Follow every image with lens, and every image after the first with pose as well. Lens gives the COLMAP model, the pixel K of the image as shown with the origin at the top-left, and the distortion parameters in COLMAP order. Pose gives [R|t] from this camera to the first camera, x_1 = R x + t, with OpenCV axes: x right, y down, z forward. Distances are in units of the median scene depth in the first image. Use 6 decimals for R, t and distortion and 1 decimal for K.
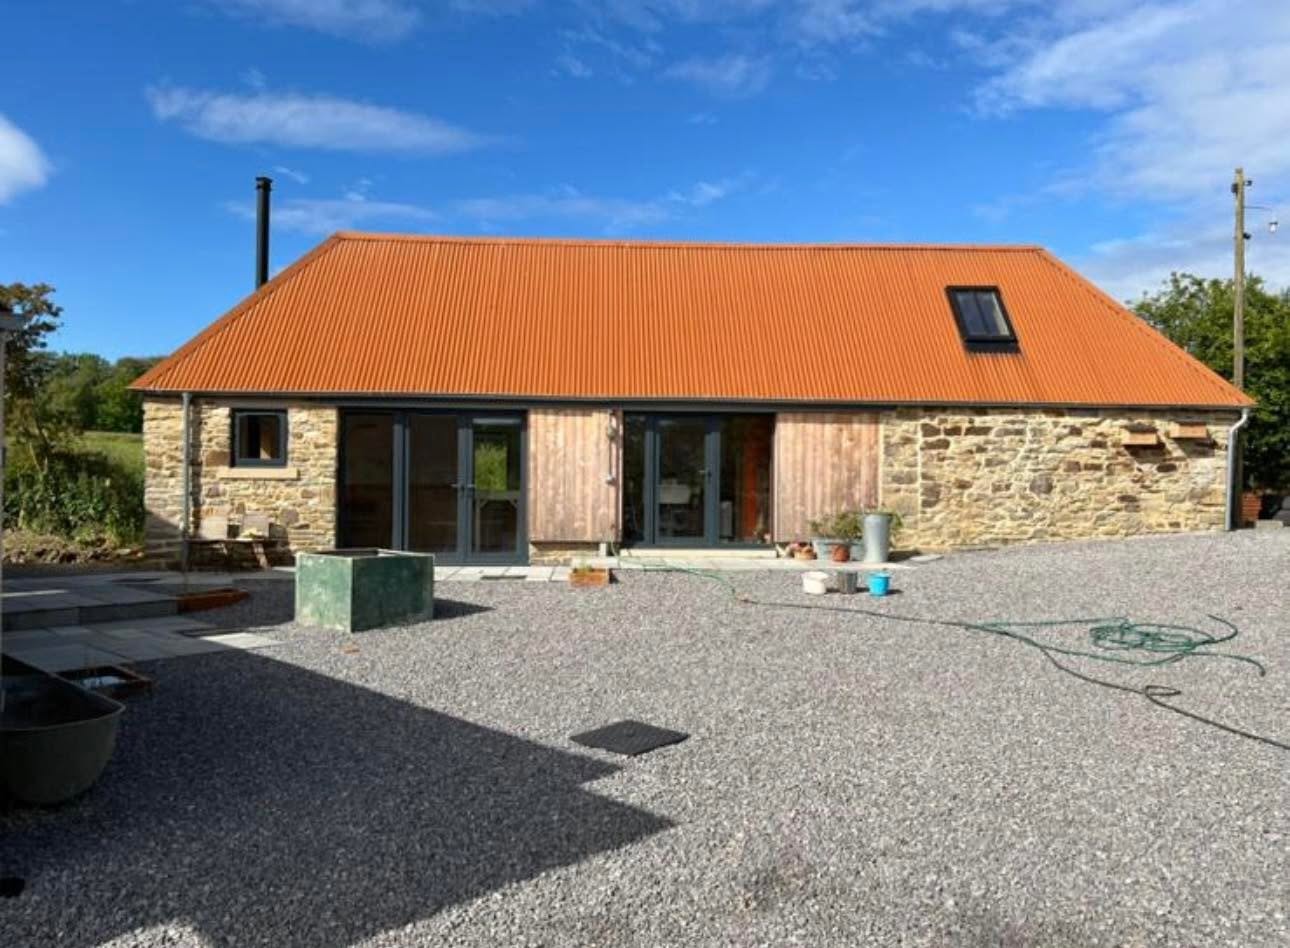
lens RADIAL K [[962.3, 0, 646.9], [0, 962.3, 482.8], [0, 0, 1]] dist [0.026633, -0.006178]
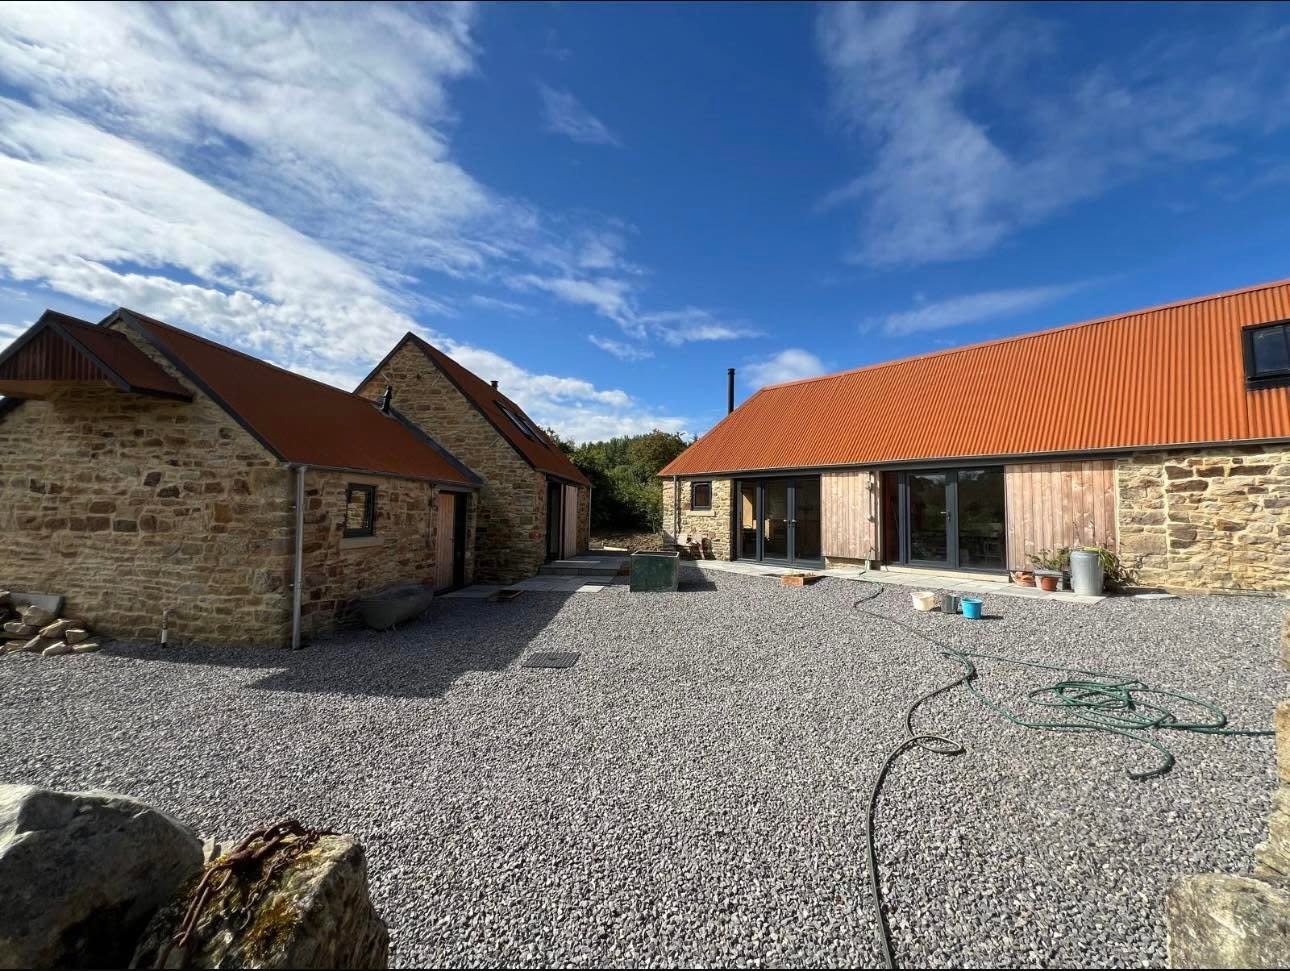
lens RADIAL K [[515.7, 0, 644.7], [0, 515.7, 480.6], [0, 0, 1]] dist [-0.000073, 0.000115]
pose [[0.633117, -0.046840, -0.772637, 0.357799], [-0.009903, 0.997596, -0.068593, -0.002664], [0.773993, 0.051079, 0.631131, 0.213355]]
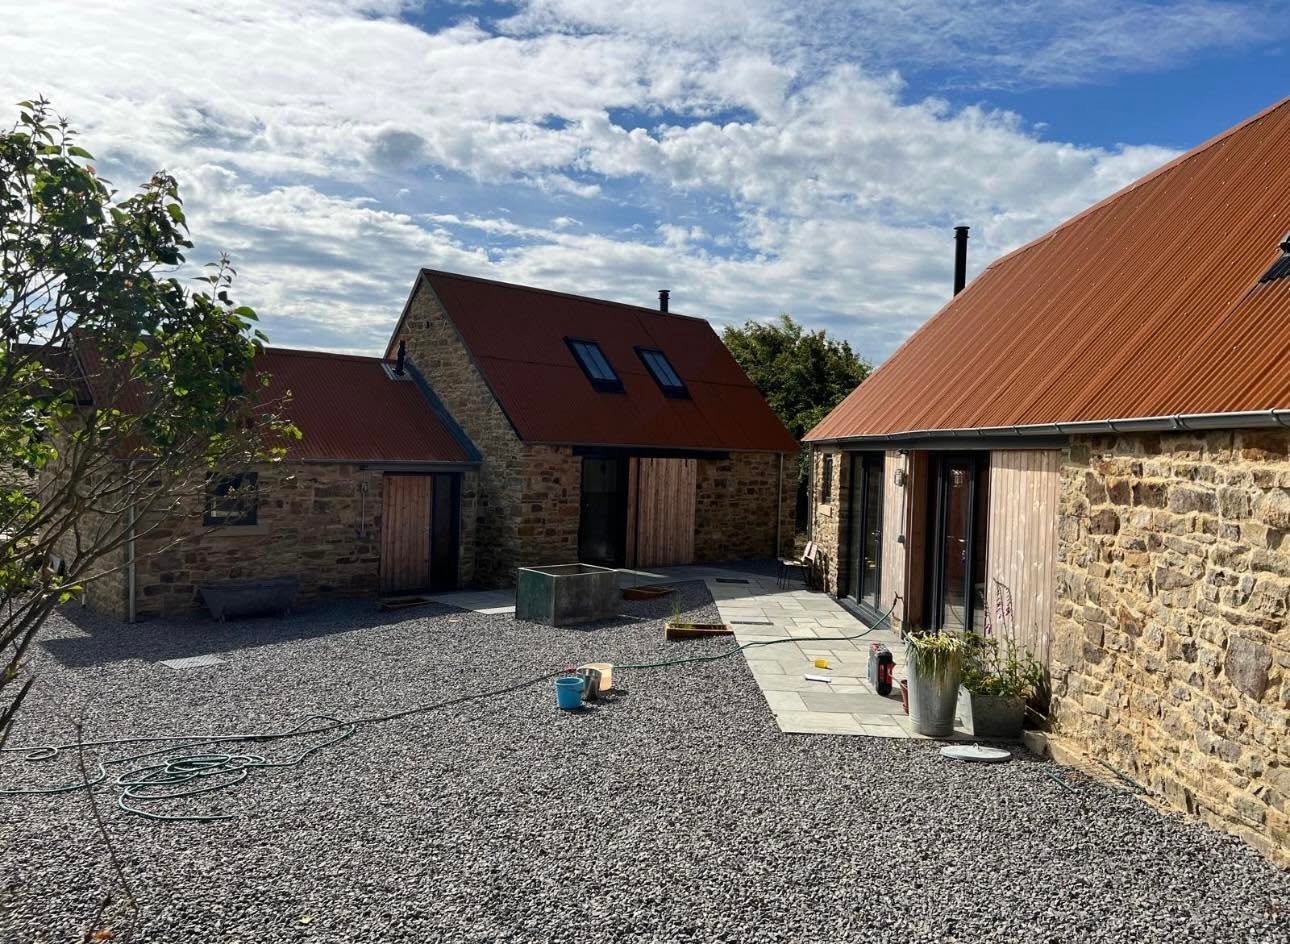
lens RADIAL K [[962.3, 0, 641.7], [0, 962.3, 473.5], [0, 0, 1]] dist [0.026633, -0.006178]
pose [[-0.043430, 0.012802, -0.998974, 0.745798], [-0.031165, 0.999414, 0.014163, -0.061337], [0.998570, 0.031748, -0.043006, 0.810007]]
